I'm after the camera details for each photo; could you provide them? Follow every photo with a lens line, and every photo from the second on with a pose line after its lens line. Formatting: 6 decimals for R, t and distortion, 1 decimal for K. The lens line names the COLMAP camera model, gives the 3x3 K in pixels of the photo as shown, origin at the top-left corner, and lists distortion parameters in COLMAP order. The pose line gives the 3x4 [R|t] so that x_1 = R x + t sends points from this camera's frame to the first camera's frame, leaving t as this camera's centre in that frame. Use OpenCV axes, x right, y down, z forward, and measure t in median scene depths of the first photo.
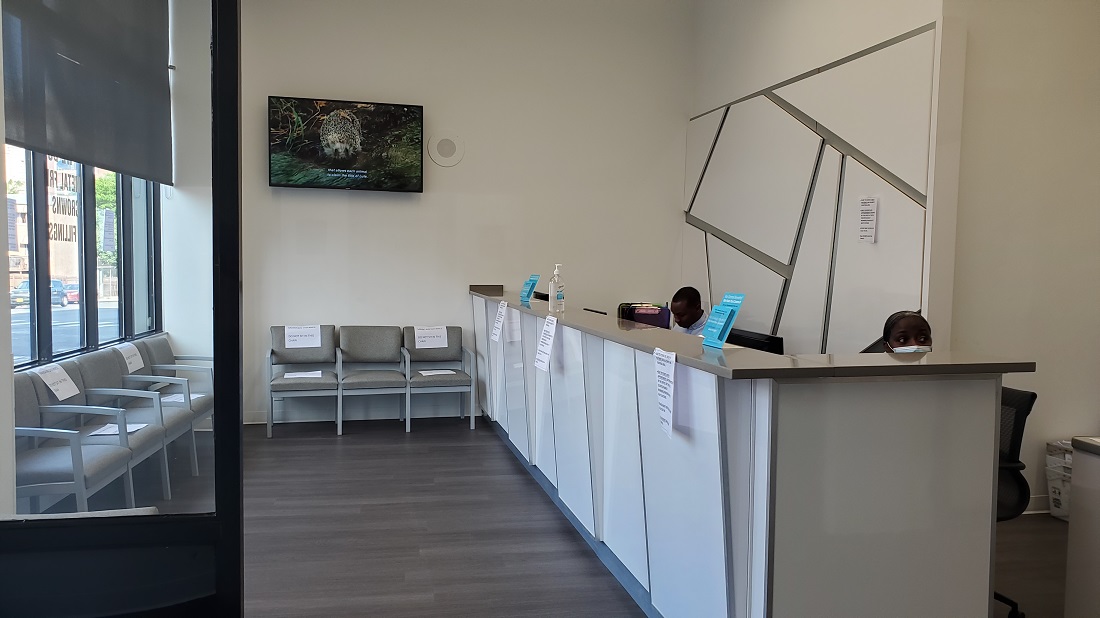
lens RADIAL K [[844.9, 0, 550.0], [0, 844.9, 309.0], [0, 0, 1]] dist [0.089764, 0.002482]
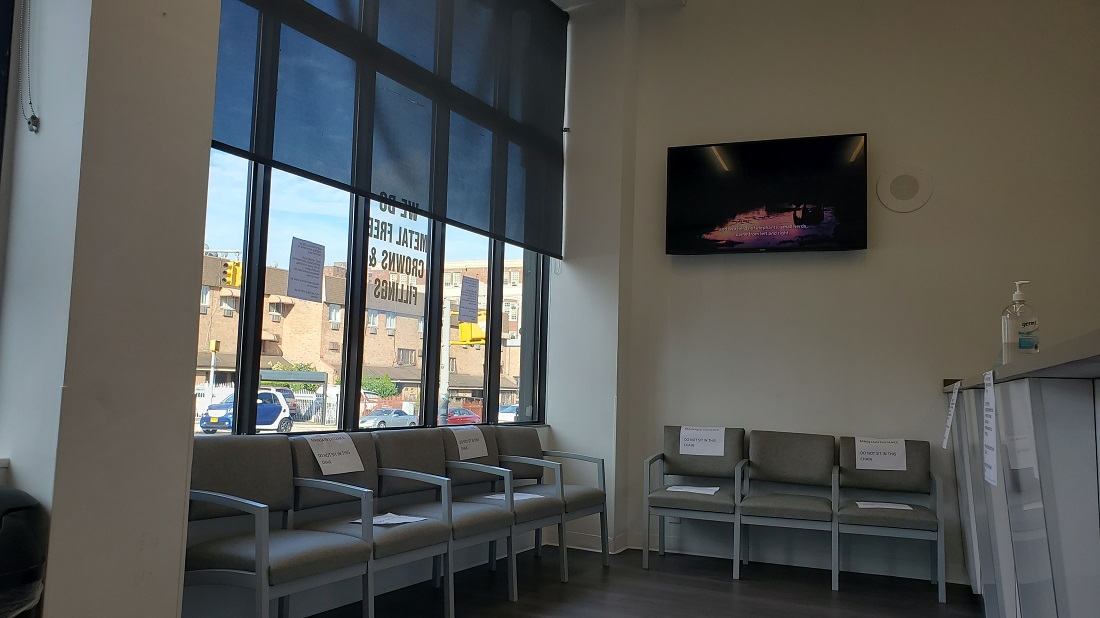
lens RADIAL K [[881.4, 0, 484.0], [0, 881.4, 283.9], [0, 0, 1]] dist [0.001345, 0.004903]
pose [[0.794298, -0.049121, -0.605539, 0.047328], [-0.057289, 0.986228, -0.155150, 0.029074], [0.604821, 0.157926, 0.780545, 0.246588]]
